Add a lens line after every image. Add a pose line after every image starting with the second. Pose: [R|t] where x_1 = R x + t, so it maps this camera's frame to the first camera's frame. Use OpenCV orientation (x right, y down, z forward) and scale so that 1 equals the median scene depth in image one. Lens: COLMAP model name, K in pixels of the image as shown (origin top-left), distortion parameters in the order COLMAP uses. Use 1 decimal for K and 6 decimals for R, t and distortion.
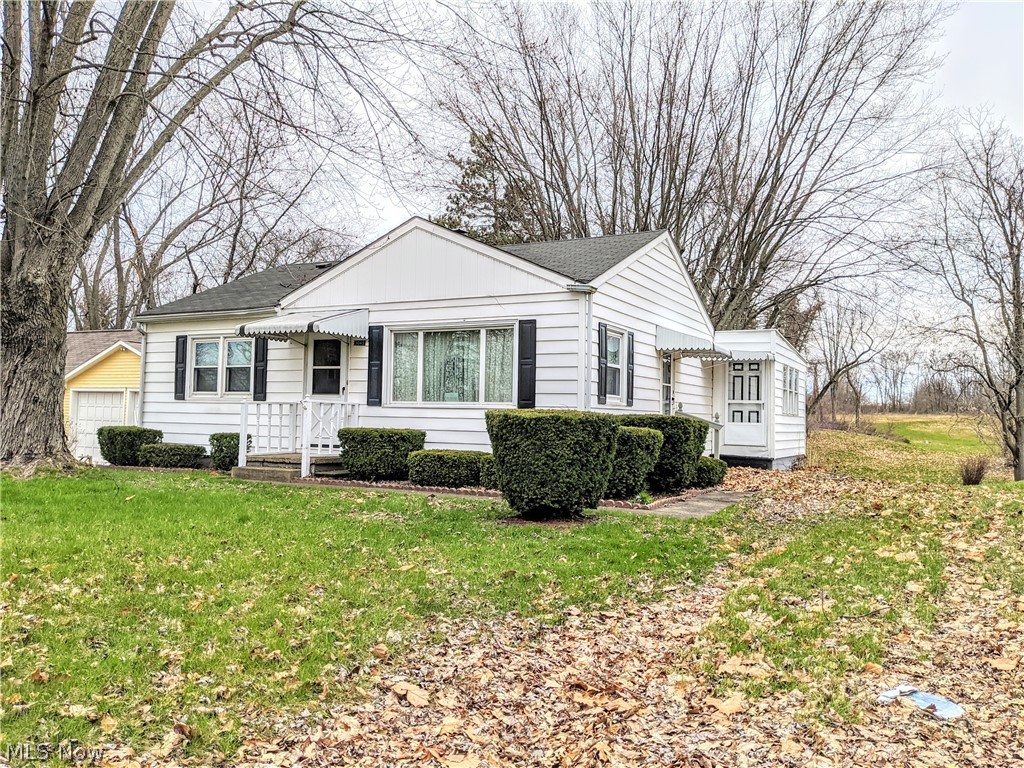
lens RADIAL K [[814.3, 0, 510.1], [0, 814.3, 381.7], [0, 0, 1]] dist [-0.000122, -0.004019]
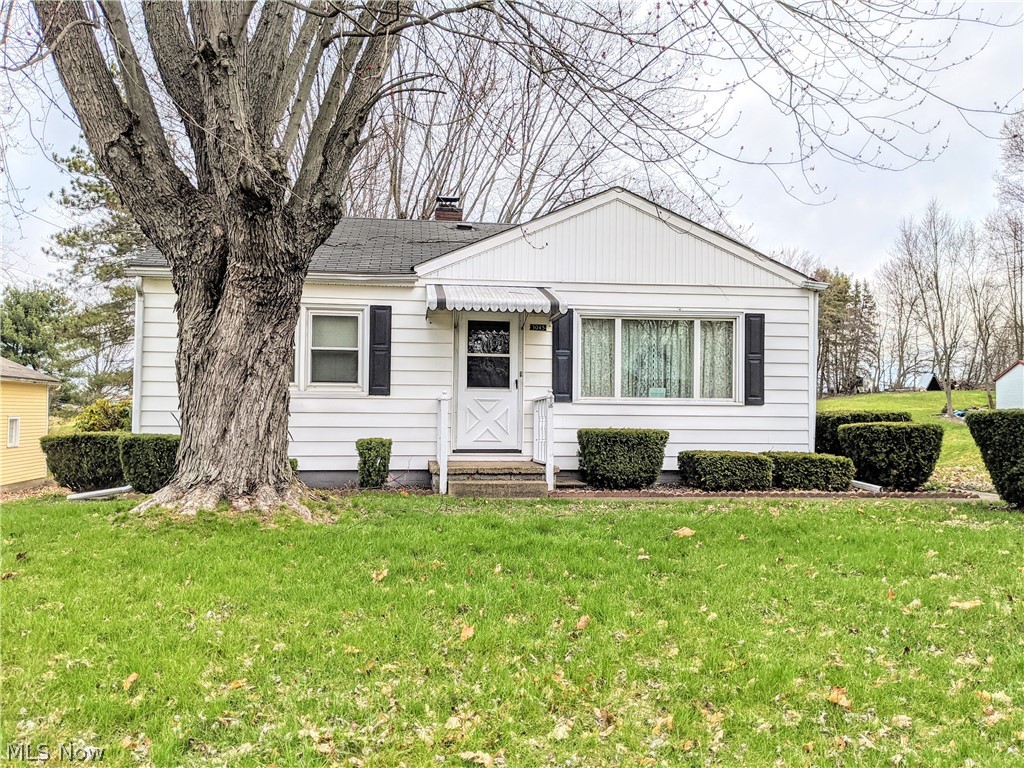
lens RADIAL K [[814.3, 0, 511.5], [0, 814.3, 387.2], [0, 0, 1]] dist [-0.000122, -0.004019]
pose [[0.834237, 0.007692, 0.551352, -0.695672], [-0.018929, 0.999713, 0.014693, 0.002527], [-0.551081, -0.022694, 0.834143, 0.322861]]
